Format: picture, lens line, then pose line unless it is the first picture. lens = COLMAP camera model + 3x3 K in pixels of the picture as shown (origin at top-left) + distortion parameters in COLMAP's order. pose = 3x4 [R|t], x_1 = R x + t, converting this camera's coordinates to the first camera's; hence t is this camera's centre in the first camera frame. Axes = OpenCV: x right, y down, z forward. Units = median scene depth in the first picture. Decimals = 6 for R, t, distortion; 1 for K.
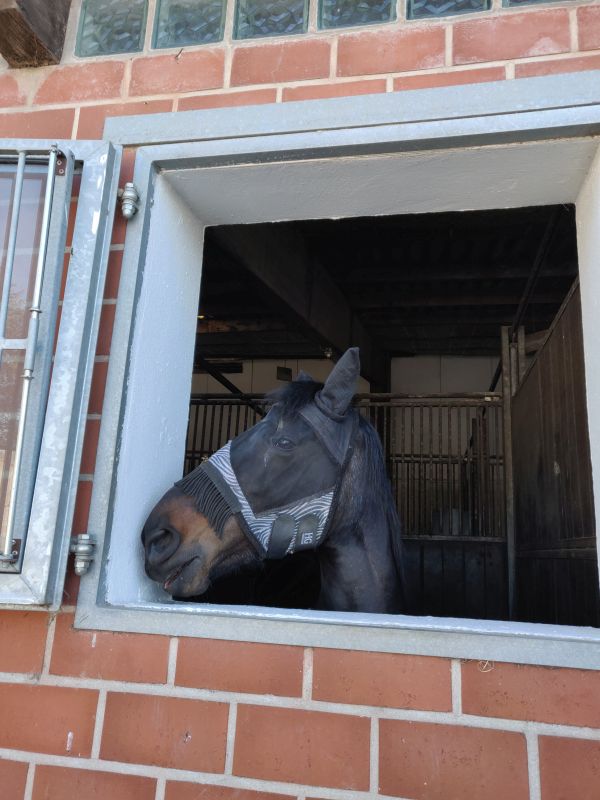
lens RADIAL K [[617.2, 0, 300.0], [0, 617.2, 400.0], [0, 0, 1]] dist [-0.046440, 0.105685]
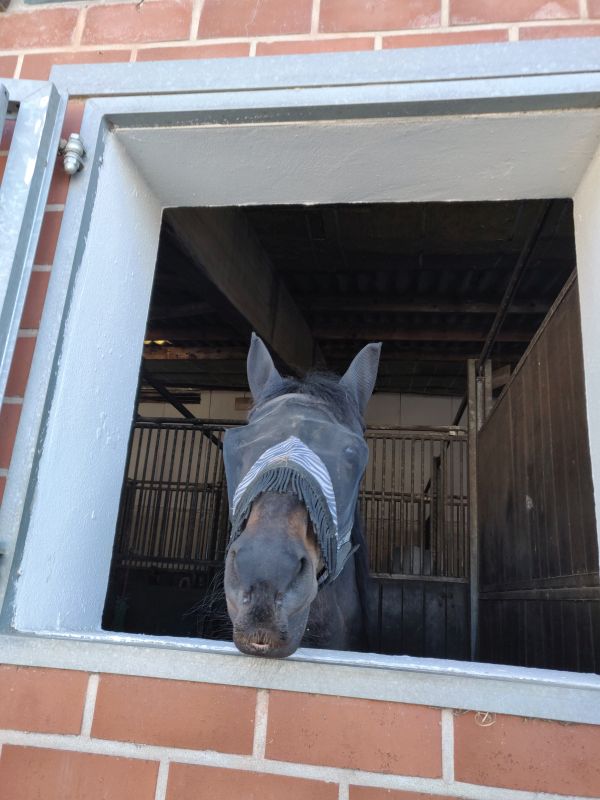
lens RADIAL K [[619.2, 0, 284.8], [0, 619.2, 403.8], [0, 0, 1]] dist [-0.013387, 0.062020]
pose [[0.998299, 0.040053, 0.042368, -0.005590], [-0.037699, 0.997776, -0.054974, 0.059350], [-0.044475, 0.053283, 0.997589, 0.139184]]
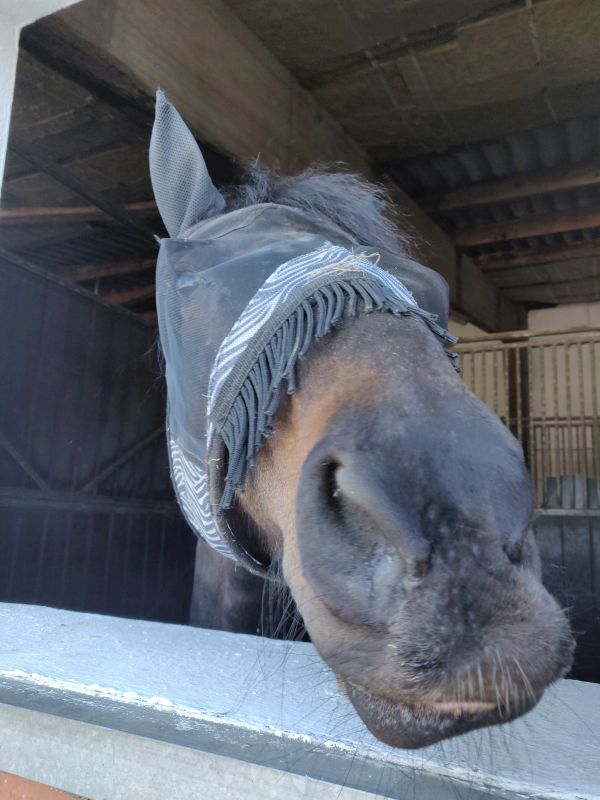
lens RADIAL K [[619.2, 0, 284.8], [0, 619.2, 403.8], [0, 0, 1]] dist [-0.013387, 0.062020]
pose [[0.964499, -0.042368, -0.260667, 0.373982], [0.052516, 0.998105, 0.032083, 0.154766], [0.258814, -0.044633, 0.964896, 0.561186]]
